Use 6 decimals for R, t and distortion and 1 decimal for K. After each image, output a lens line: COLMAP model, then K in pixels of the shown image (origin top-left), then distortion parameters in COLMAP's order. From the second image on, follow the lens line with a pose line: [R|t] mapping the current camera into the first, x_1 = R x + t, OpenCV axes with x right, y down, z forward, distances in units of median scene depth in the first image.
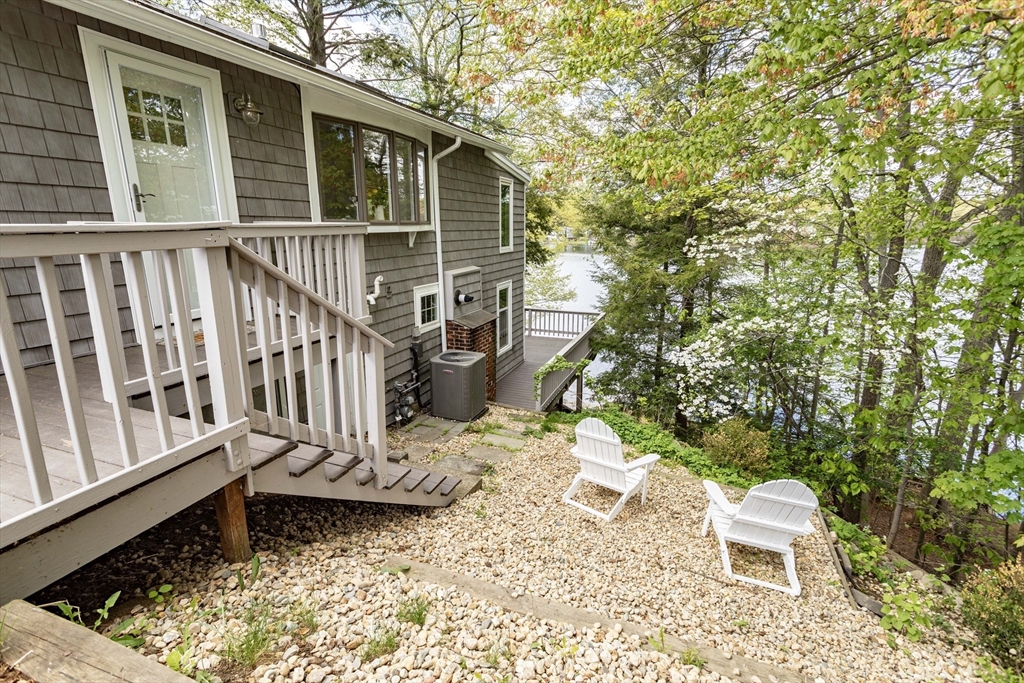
lens RADIAL K [[497.9, 0, 517.9], [0, 497.9, 341.0], [0, 0, 1]] dist [-0.001824, 0.006784]
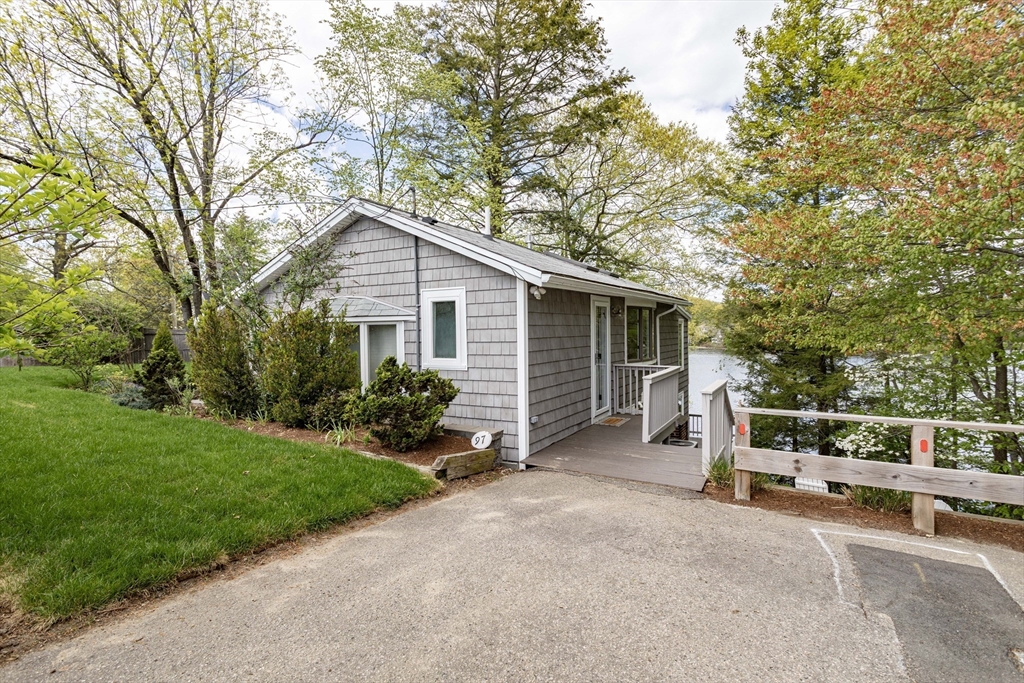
lens RADIAL K [[497.9, 0, 517.9], [0, 497.9, 341.0], [0, 0, 1]] dist [-0.001824, 0.006784]
pose [[0.986054, -0.016492, -0.165604, -0.383632], [-0.018577, 0.977951, -0.208006, 0.057513], [0.165383, 0.208181, 0.964007, -0.665225]]
